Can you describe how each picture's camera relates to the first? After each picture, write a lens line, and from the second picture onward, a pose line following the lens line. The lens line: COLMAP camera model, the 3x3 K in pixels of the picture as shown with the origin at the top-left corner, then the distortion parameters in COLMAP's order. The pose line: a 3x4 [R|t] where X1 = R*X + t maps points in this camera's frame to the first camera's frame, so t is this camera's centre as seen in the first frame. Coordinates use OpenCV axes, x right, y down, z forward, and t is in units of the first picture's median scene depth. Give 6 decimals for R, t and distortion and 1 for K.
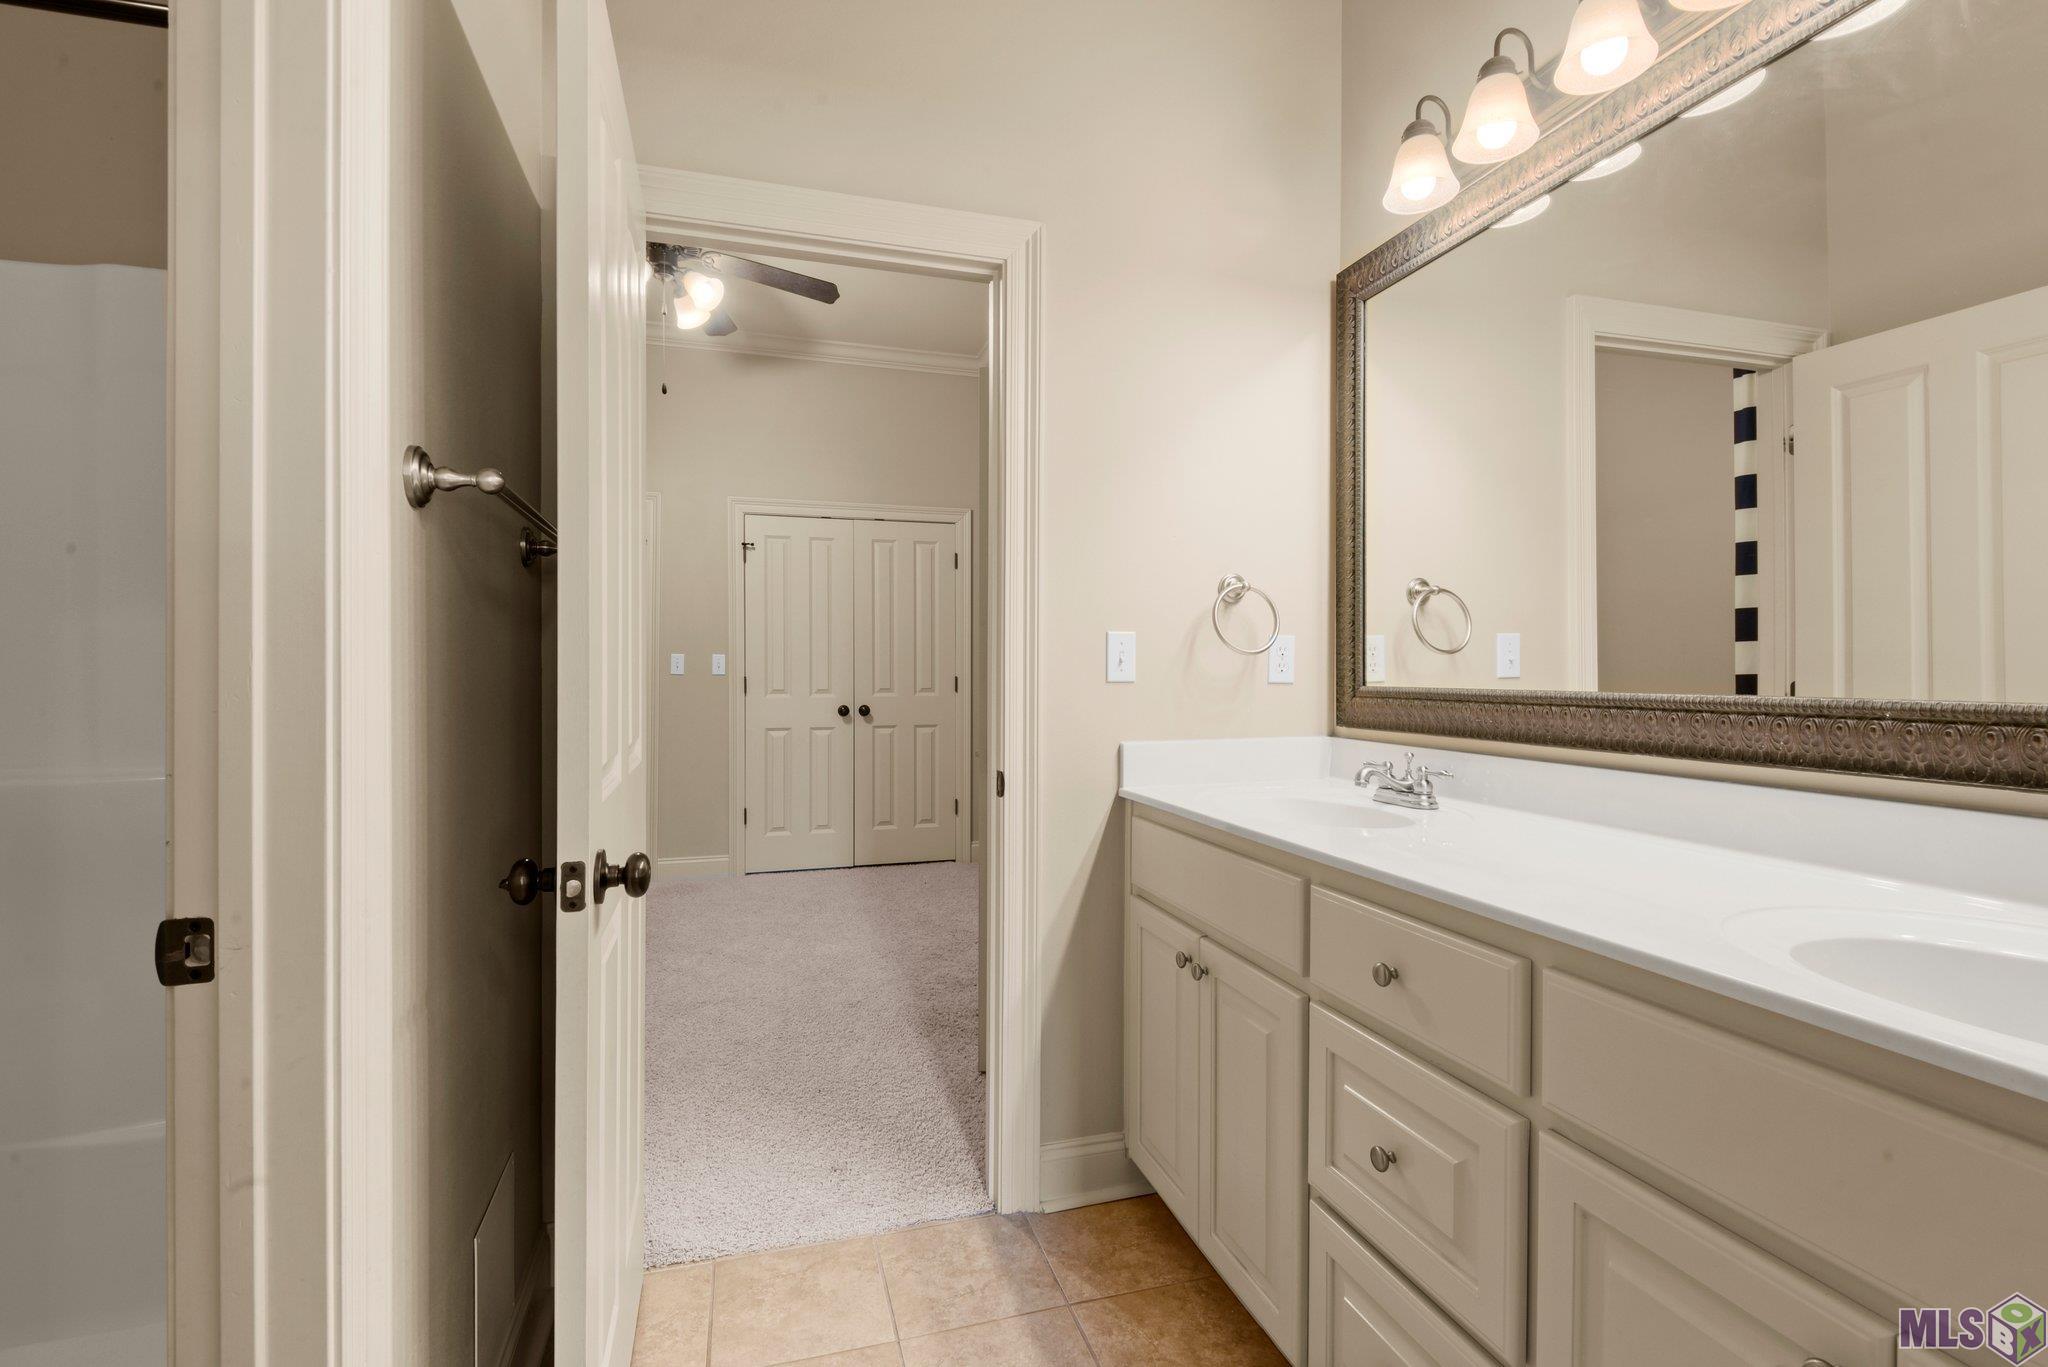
lens RADIAL K [[936.1, 0, 1023.7], [0, 936.1, 676.3], [0, 0, 1]] dist [0.015102, -0.012443]
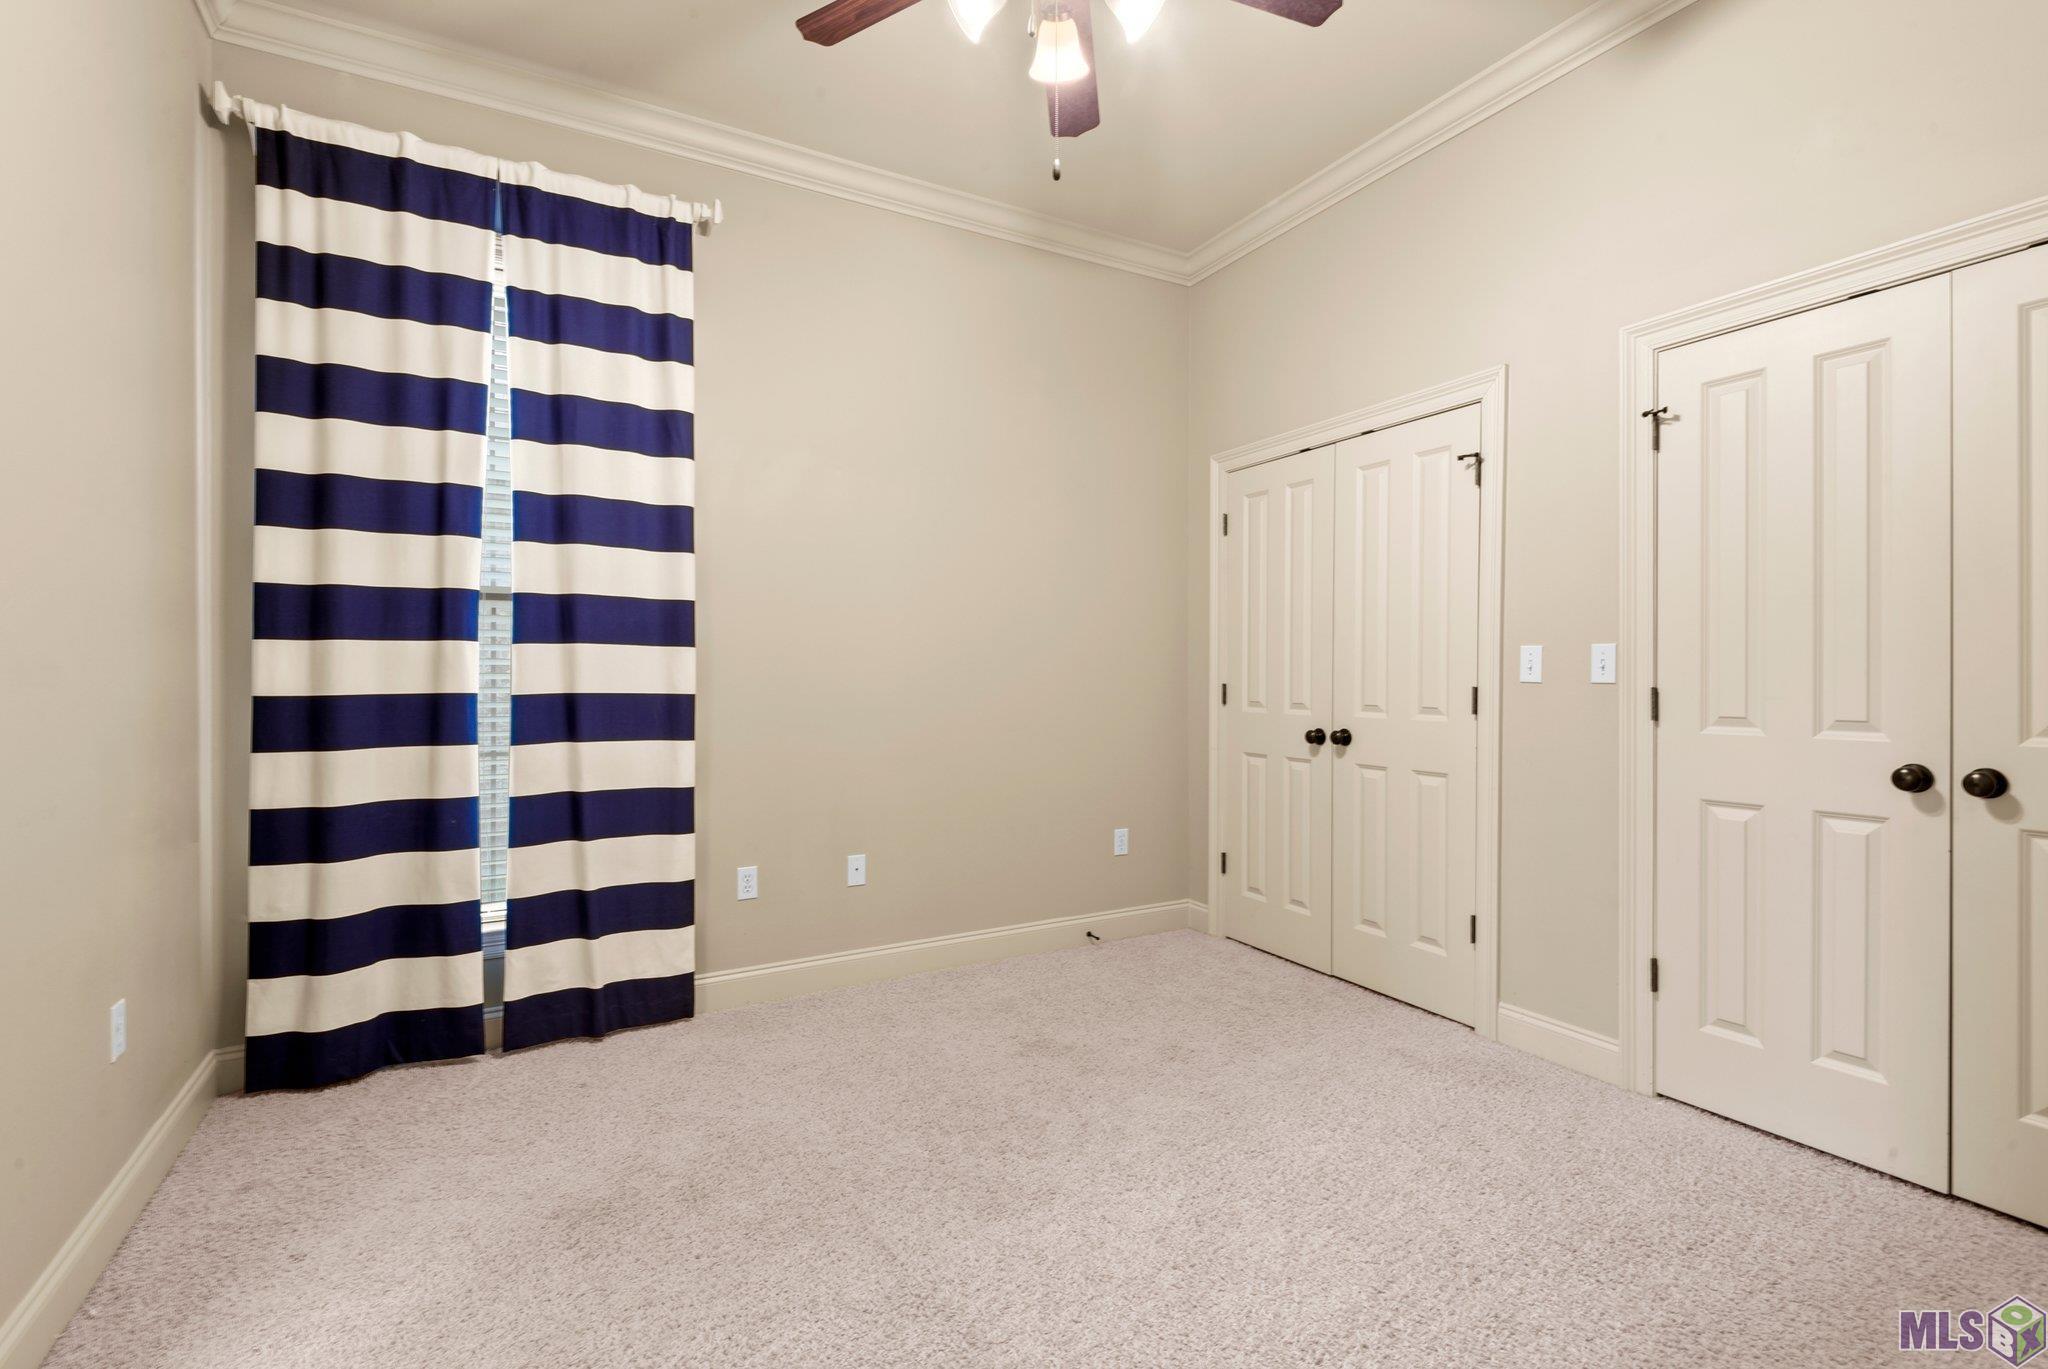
lens RADIAL K [[936.1, 0, 1045.2], [0, 936.1, 688.2], [0, 0, 1]] dist [0.015102, -0.012443]
pose [[0.222136, 0.007996, -0.974983, 0.105319], [-0.003932, 0.999966, 0.007305, -0.001530], [0.975008, 0.002211, 0.222160, 0.574565]]
